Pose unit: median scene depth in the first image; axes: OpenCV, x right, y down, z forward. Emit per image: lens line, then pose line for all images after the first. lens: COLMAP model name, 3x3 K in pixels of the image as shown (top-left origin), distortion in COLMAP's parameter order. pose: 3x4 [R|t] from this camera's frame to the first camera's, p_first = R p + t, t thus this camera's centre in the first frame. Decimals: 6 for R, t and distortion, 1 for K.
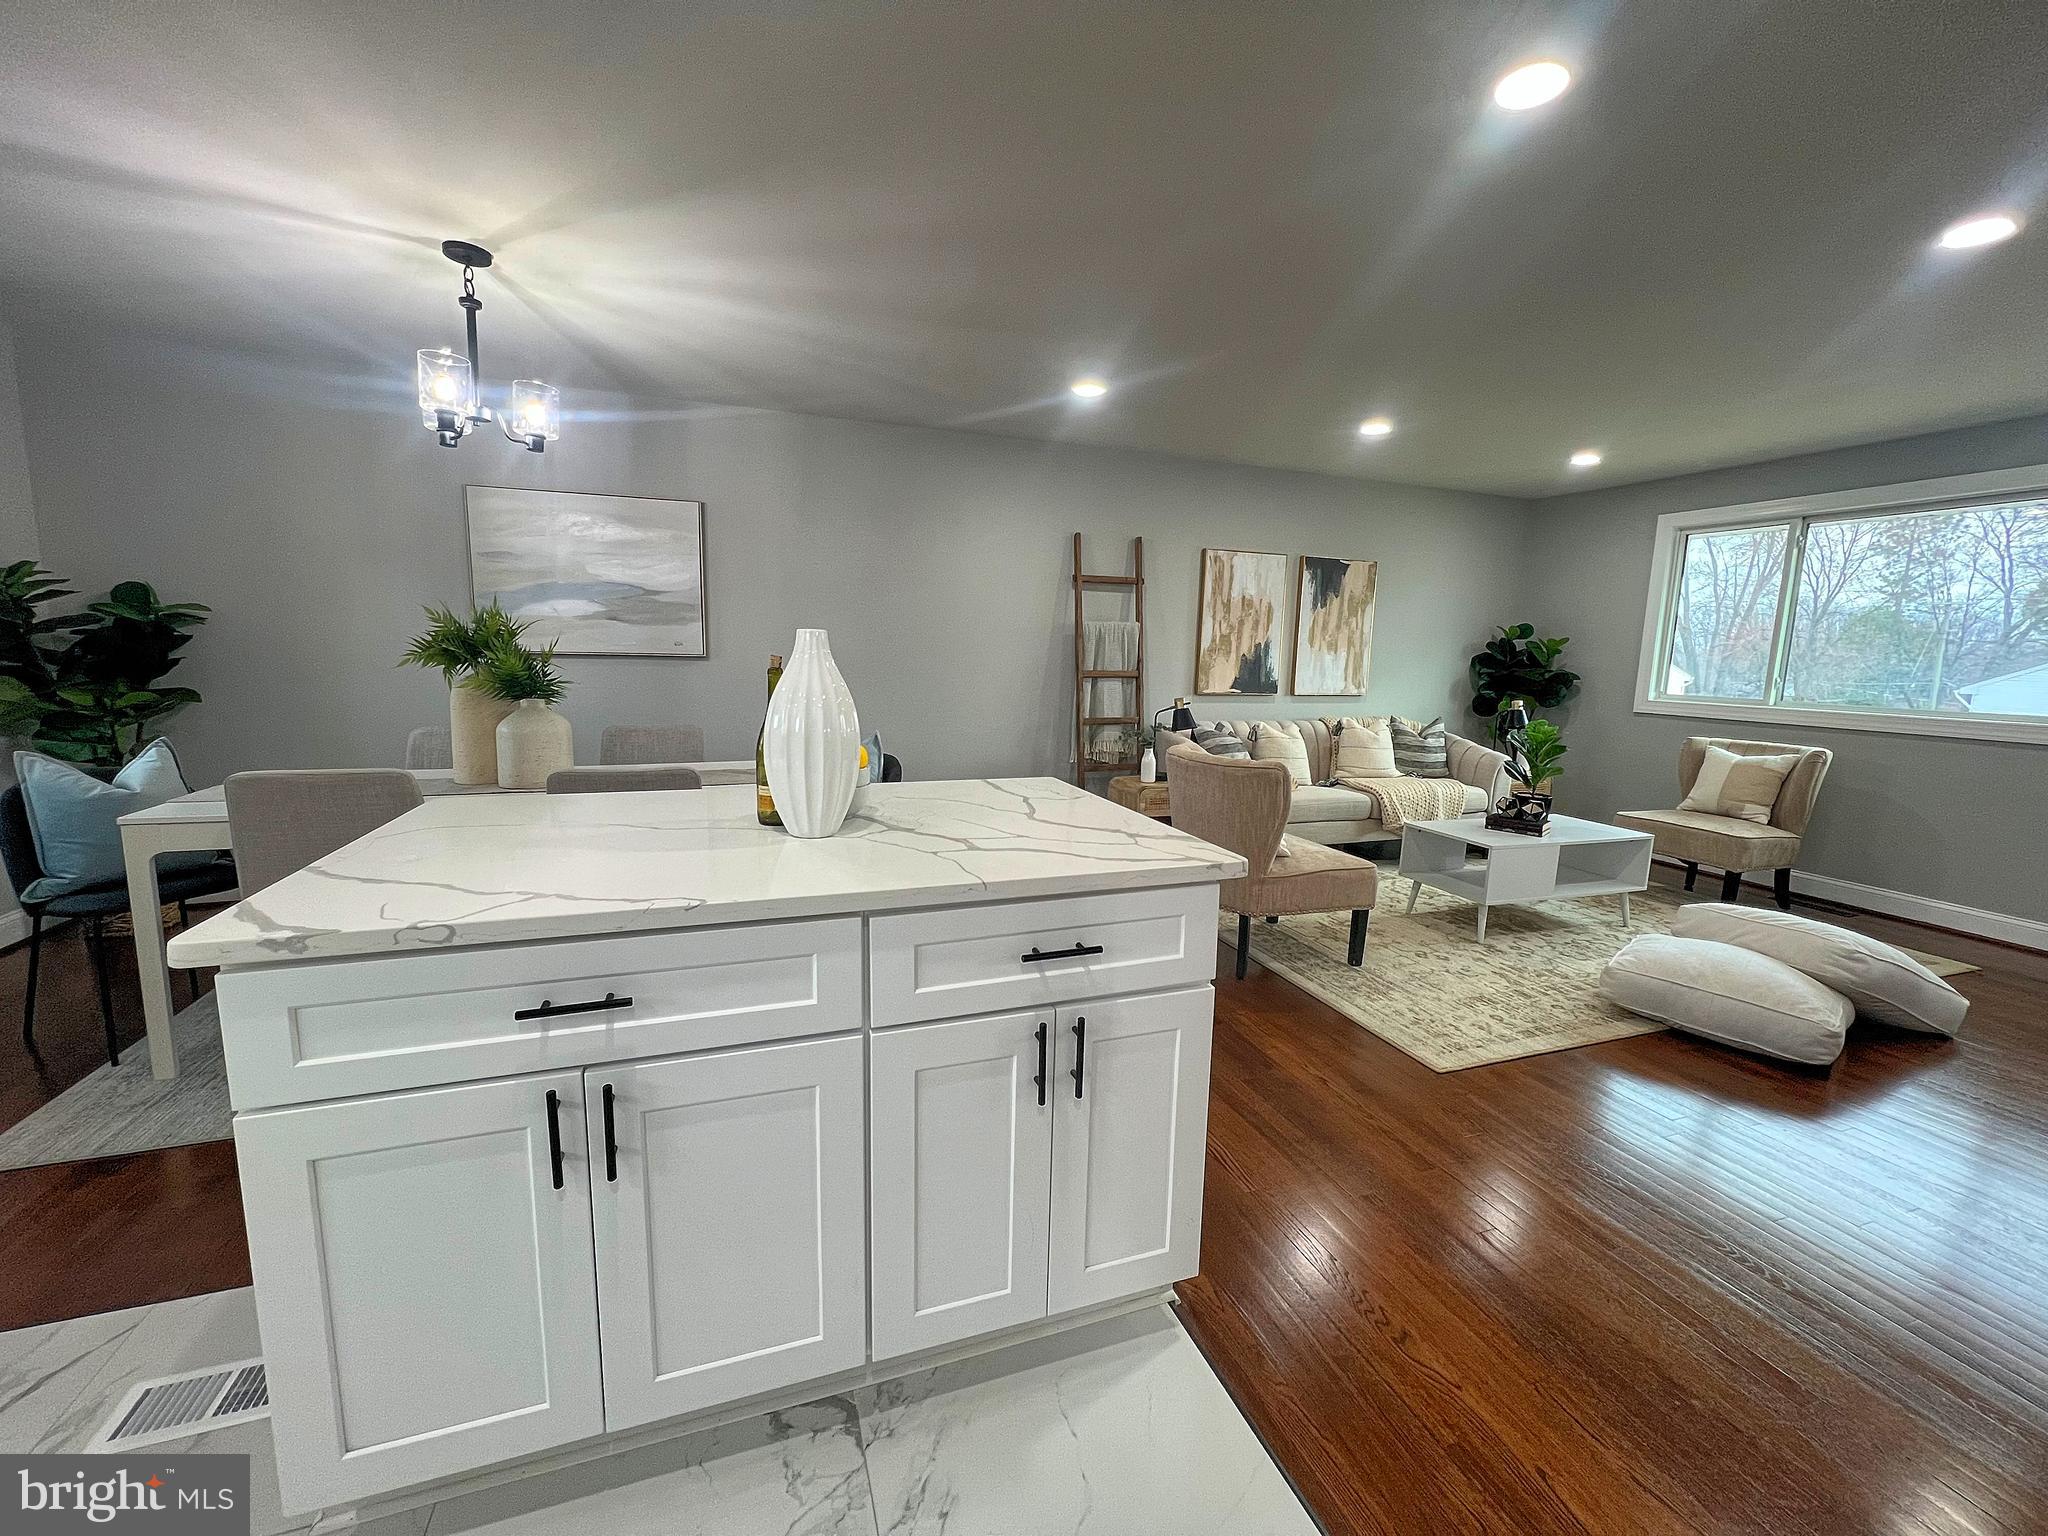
lens RADIAL K [[815.9, 0, 1014.1], [0, 815.9, 764.1], [0, 0, 1]] dist [-0.001640, 0.000120]
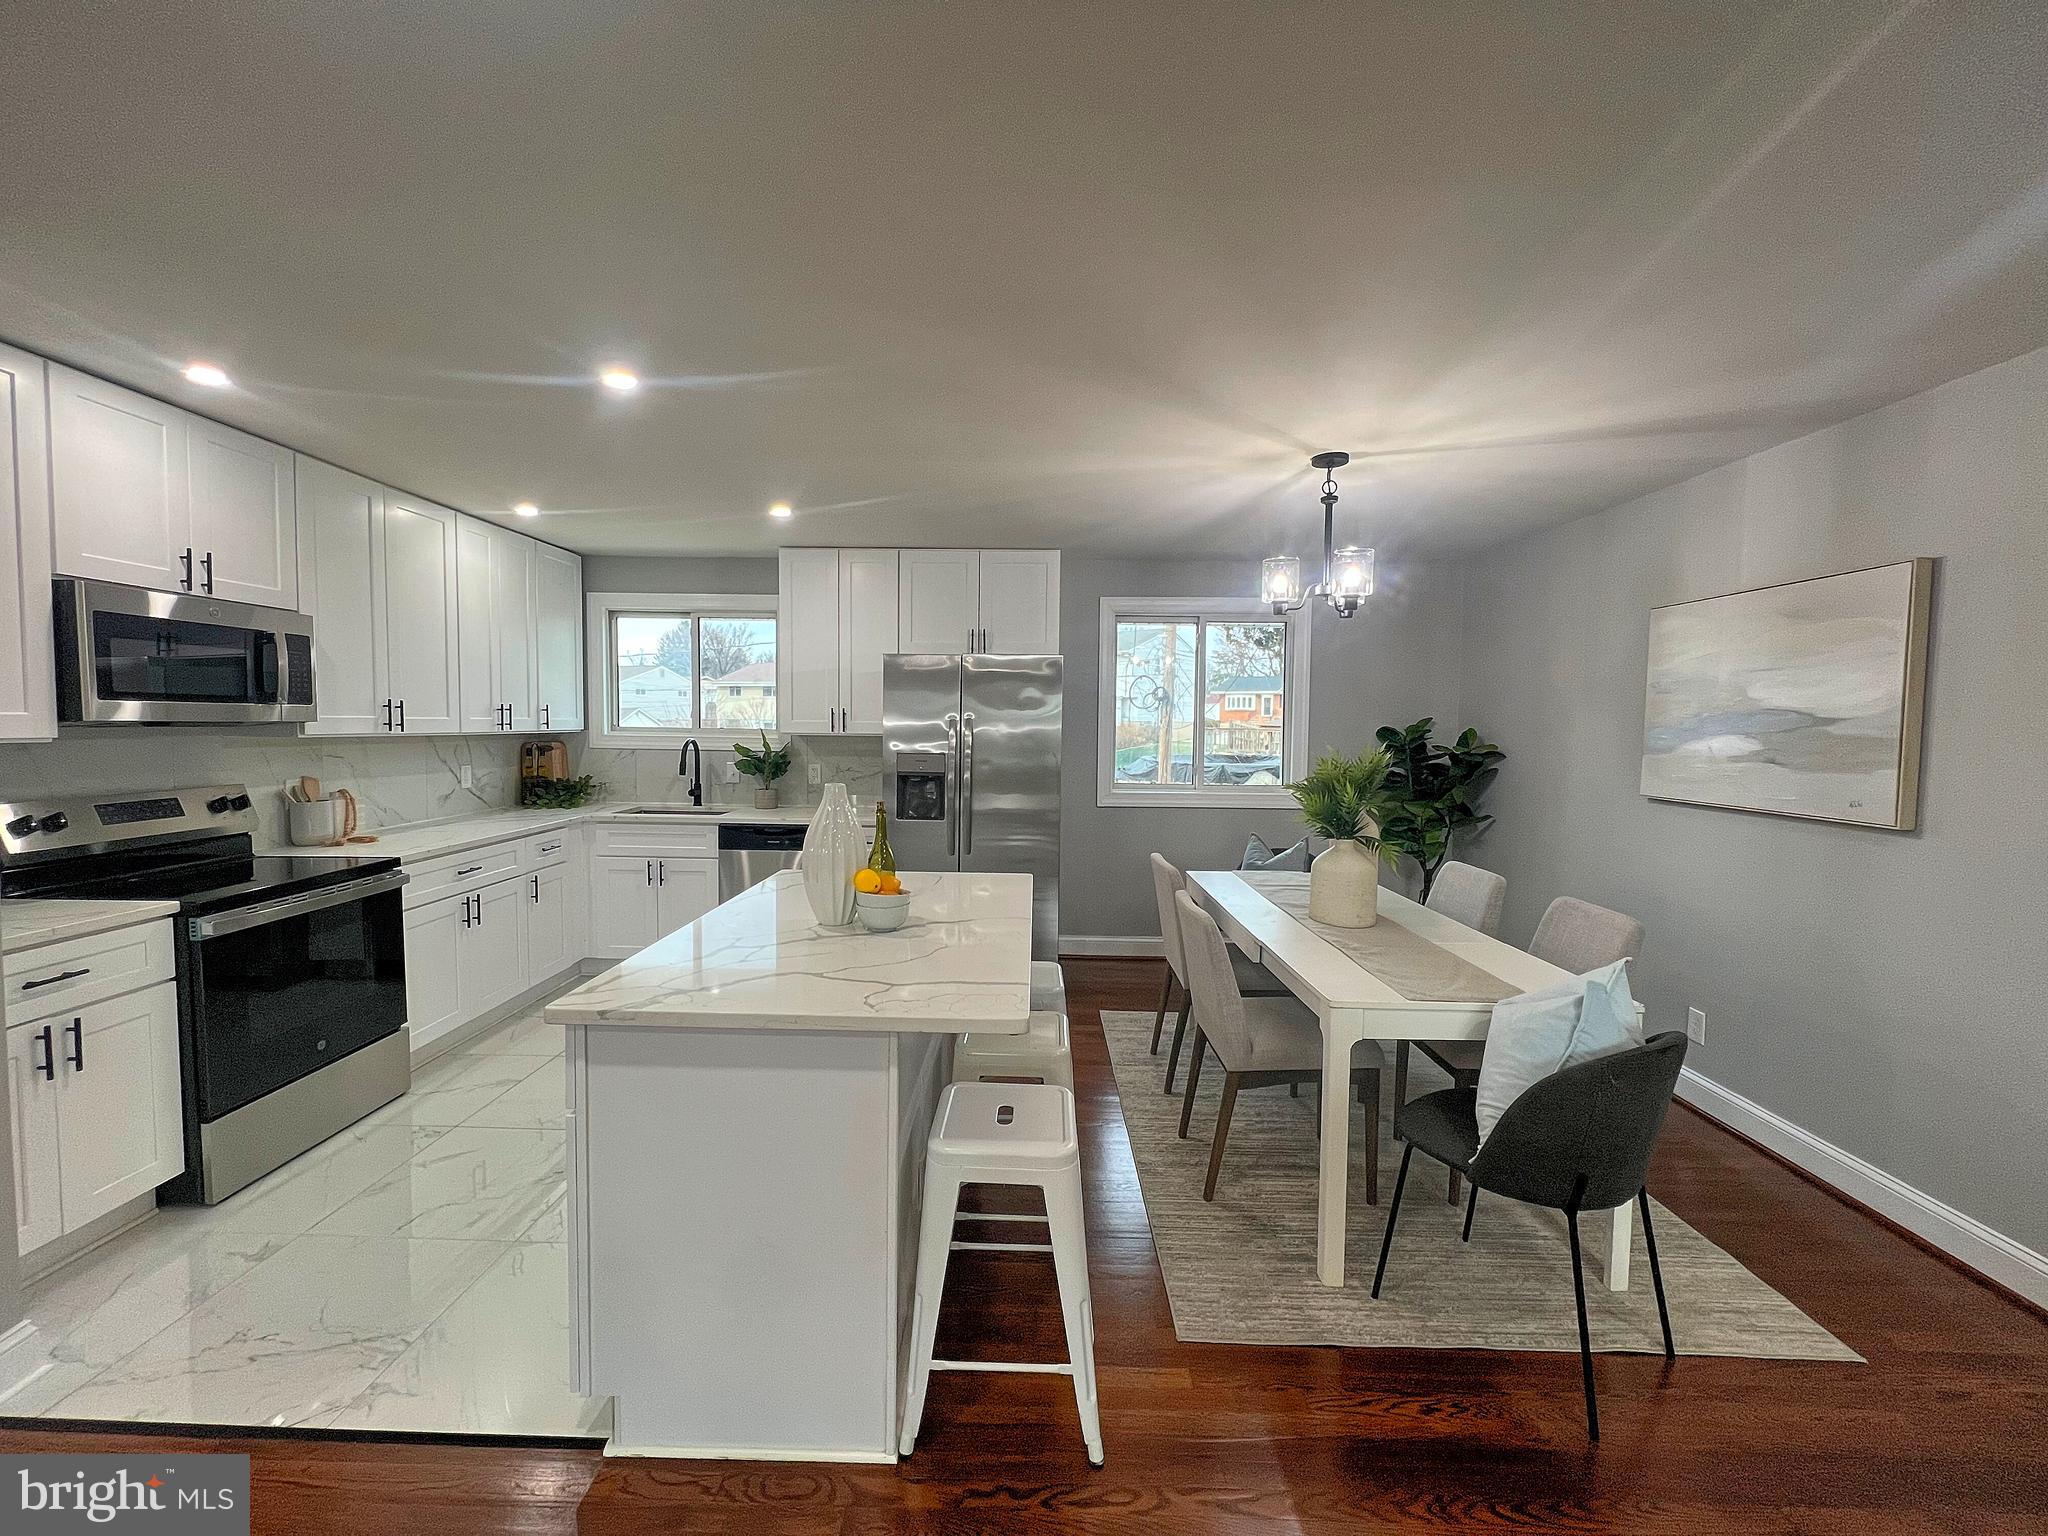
lens RADIAL K [[815.9, 0, 1016.2], [0, 815.9, 763.9], [0, 0, 1]] dist [-0.001640, 0.000120]
pose [[-0.348999, 0.021402, -0.936879, 0.294627], [-0.154274, 0.984787, 0.079965, -0.106061], [0.924337, 0.172444, -0.340388, 0.515993]]
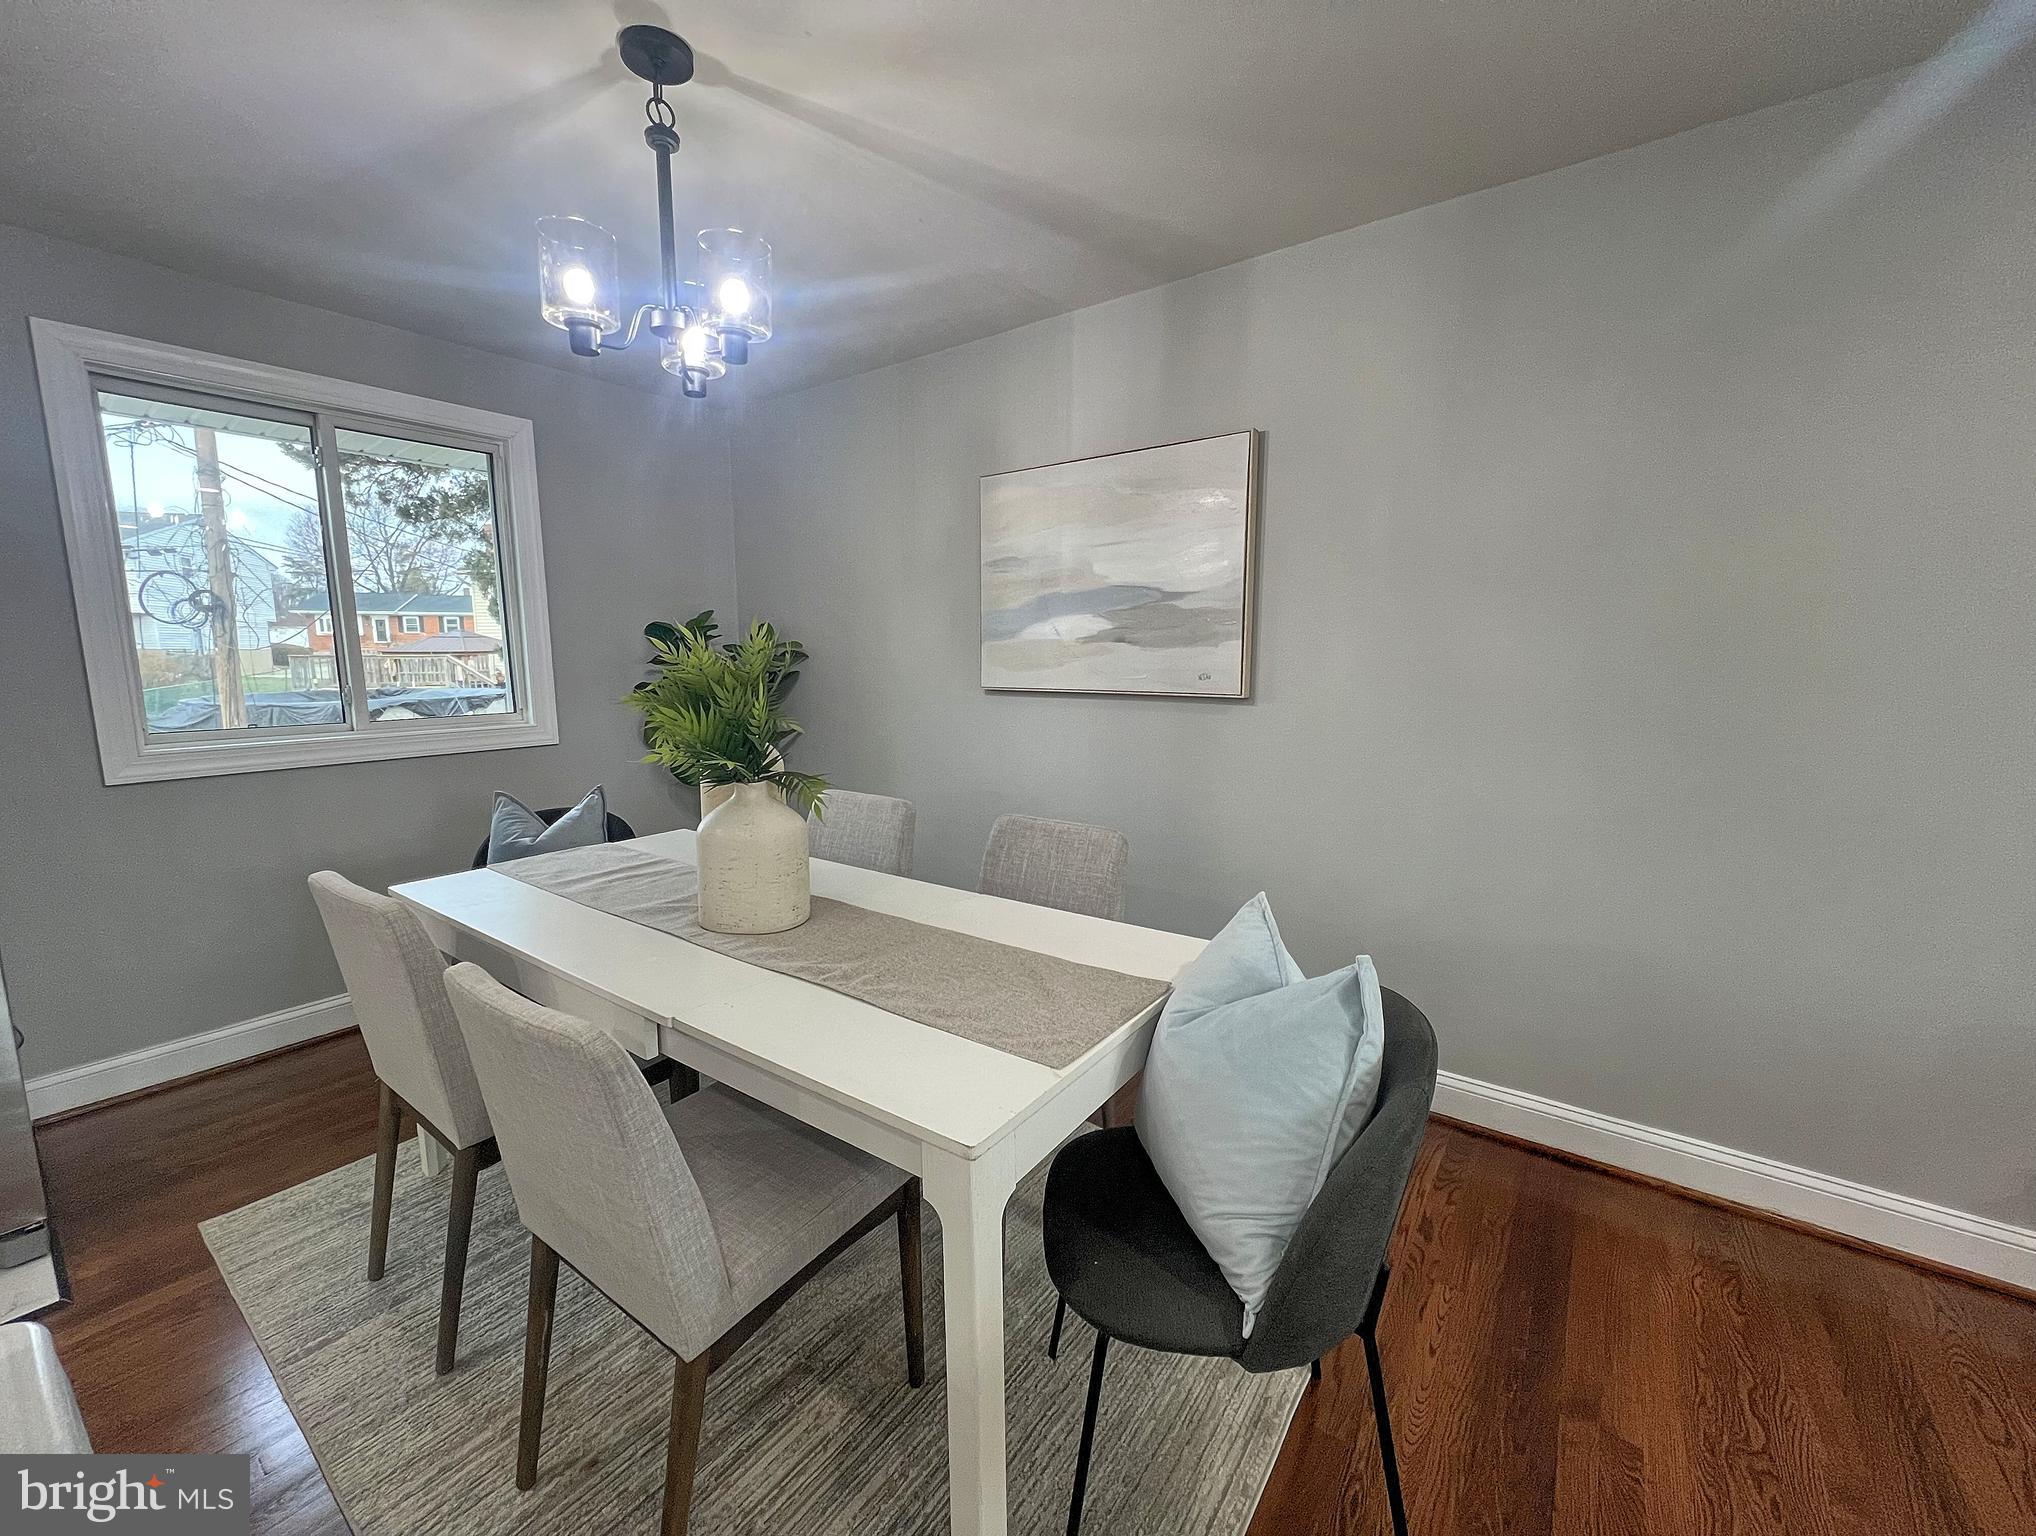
lens RADIAL K [[811.1, 0, 1004.7], [0, 811.1, 765.1], [0, 0, 1]] dist [-0.001640, 0.000120]
pose [[0.559148, 0.089709, -0.824200, 0.008015], [-0.100908, 0.994102, 0.039744, -0.074455], [0.822904, 0.060946, 0.564903, 0.441586]]
